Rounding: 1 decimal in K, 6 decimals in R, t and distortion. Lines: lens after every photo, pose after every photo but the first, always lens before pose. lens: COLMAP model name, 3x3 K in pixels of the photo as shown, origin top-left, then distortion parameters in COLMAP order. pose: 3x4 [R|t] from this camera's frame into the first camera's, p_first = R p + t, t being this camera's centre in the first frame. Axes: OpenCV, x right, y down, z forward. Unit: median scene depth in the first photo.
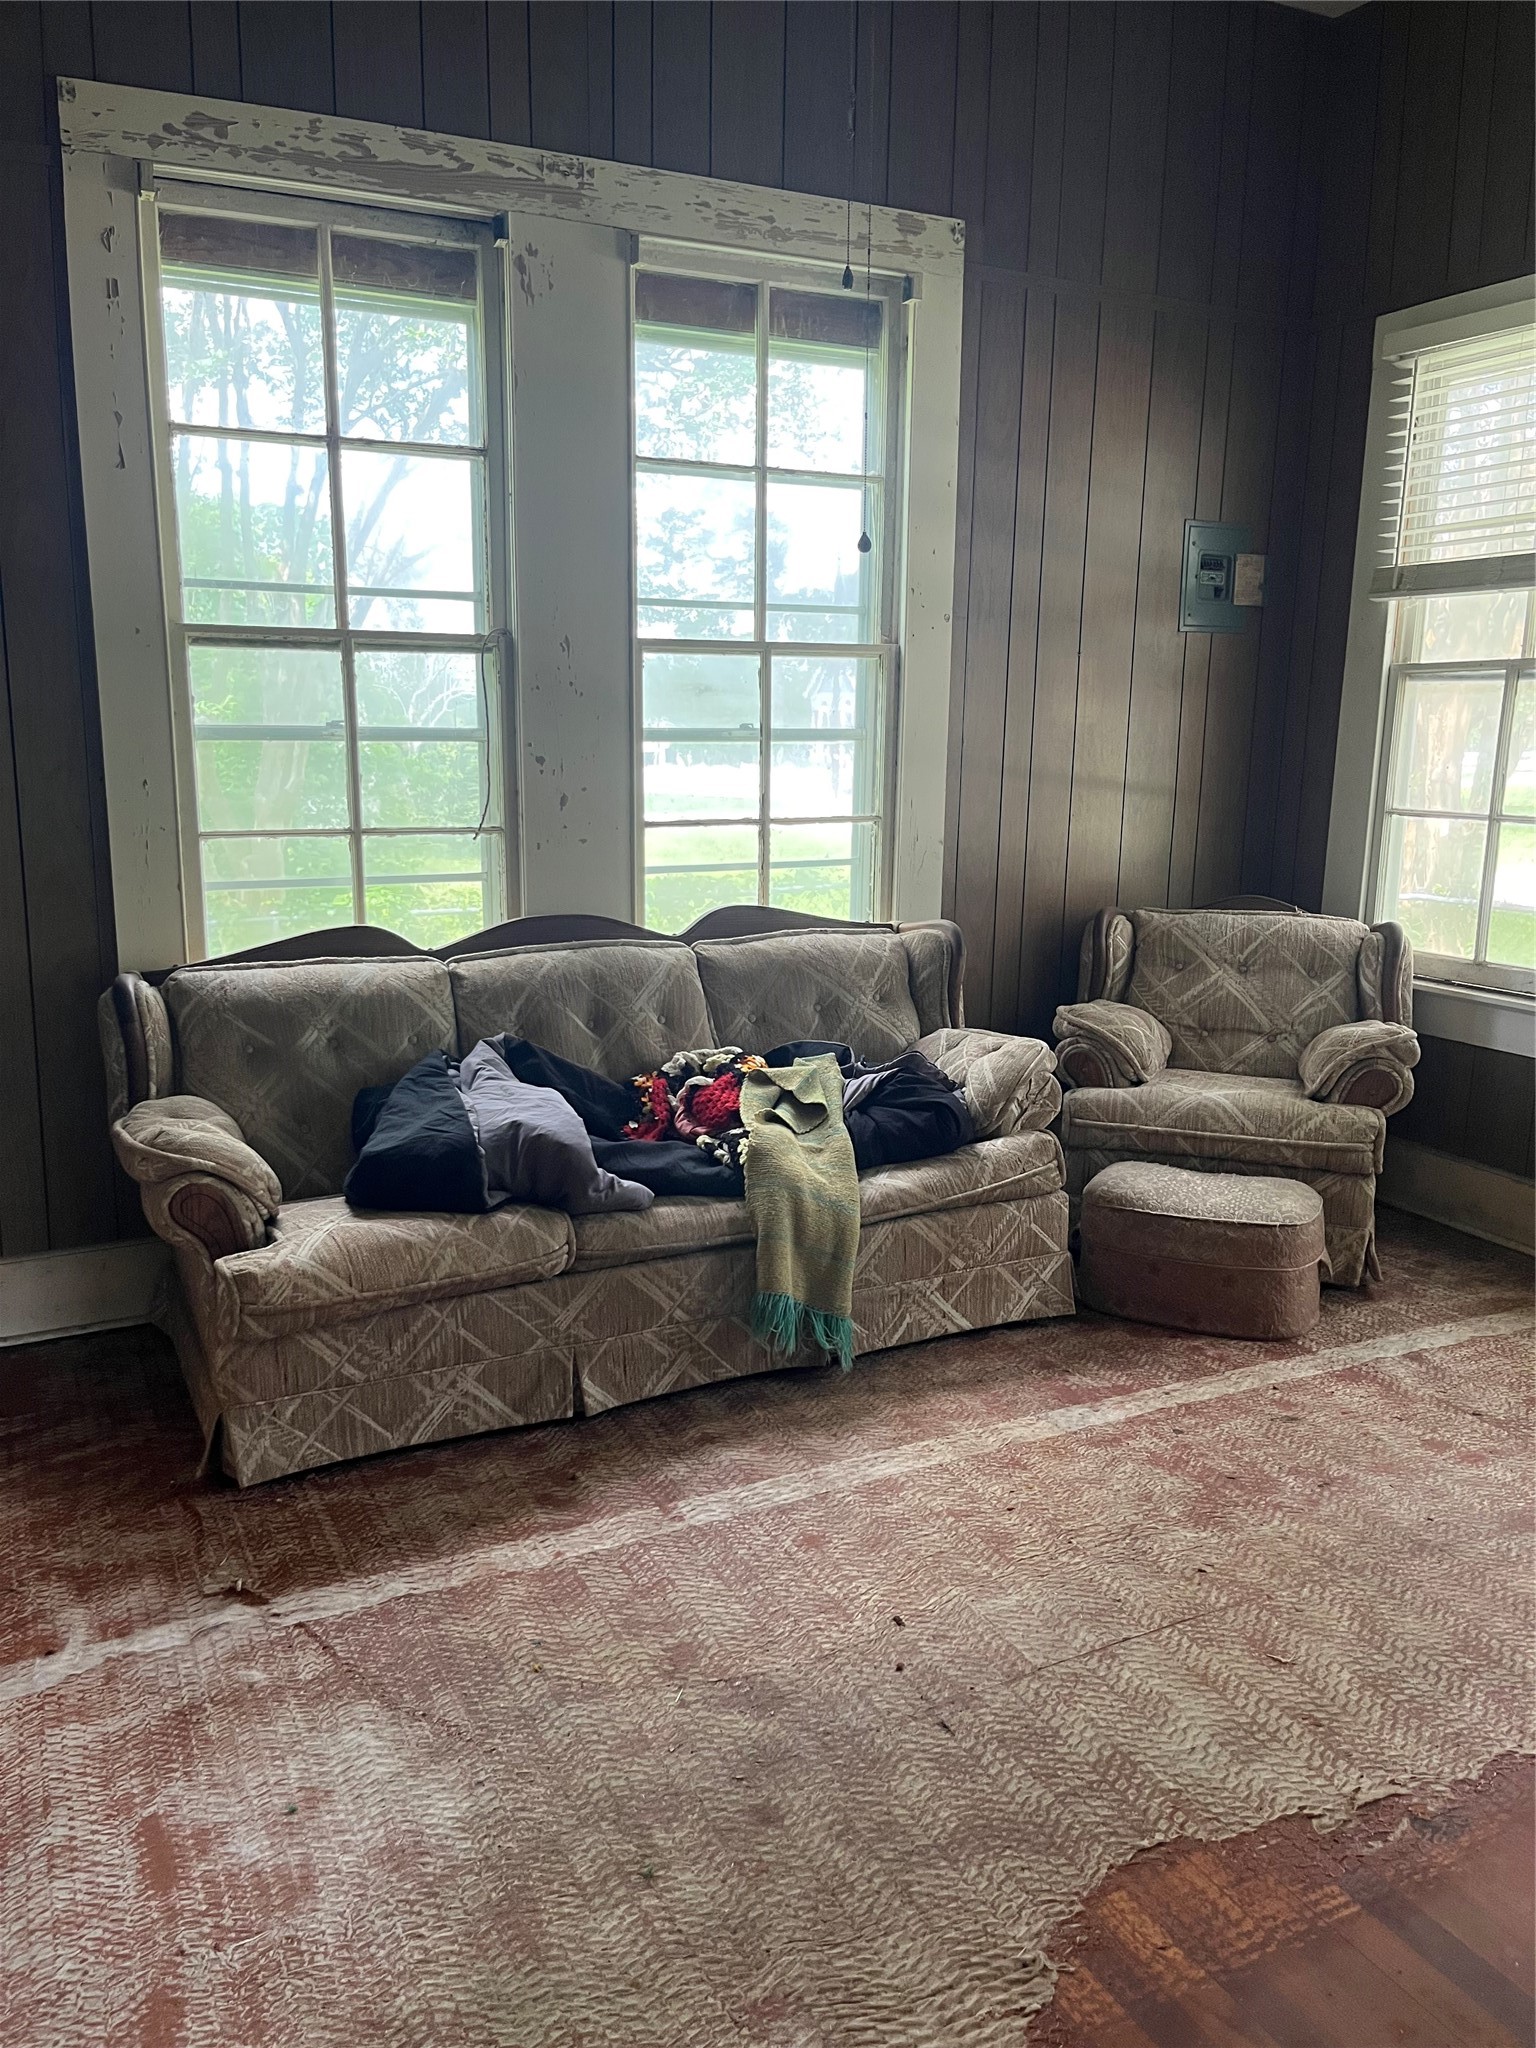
lens RADIAL K [[1557.0, 0, 770.7], [0, 1557.0, 1029.5], [0, 0, 1]] dist [0.035882, -0.035289]
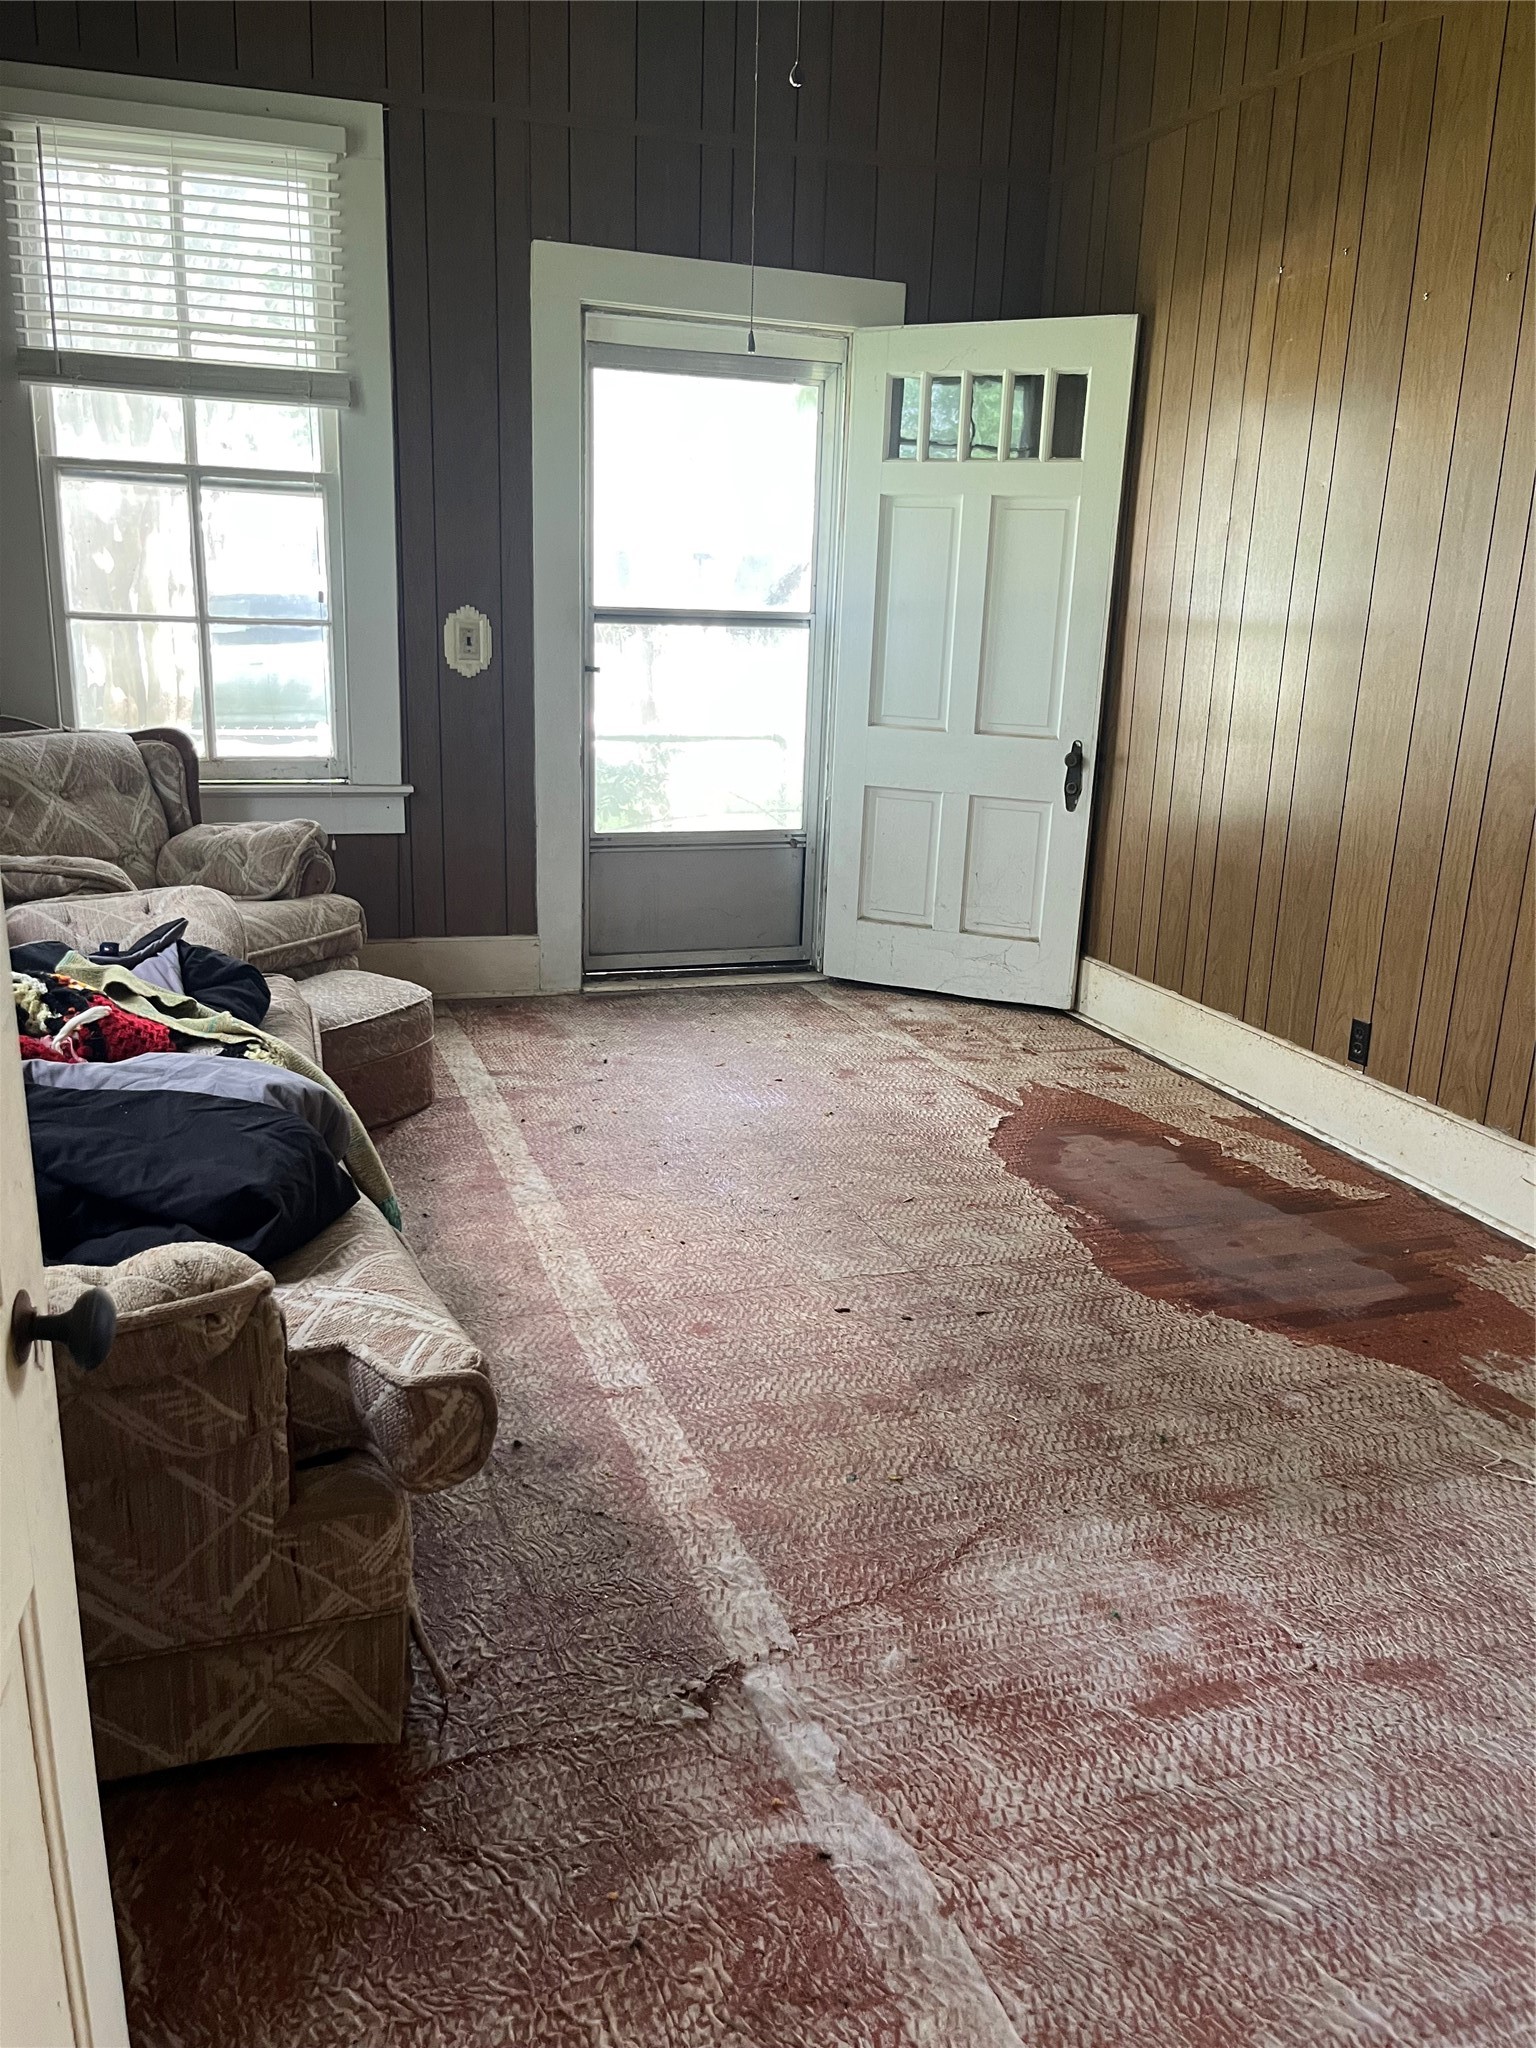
lens RADIAL K [[1557.0, 0, 773.5], [0, 1557.0, 1023.6], [0, 0, 1]] dist [0.035882, -0.035289]
pose [[0.132085, -0.268861, 0.954079, -0.972993], [0.160567, 0.955604, 0.247062, -0.125568], [-0.978147, 0.120561, 0.169391, 0.812102]]
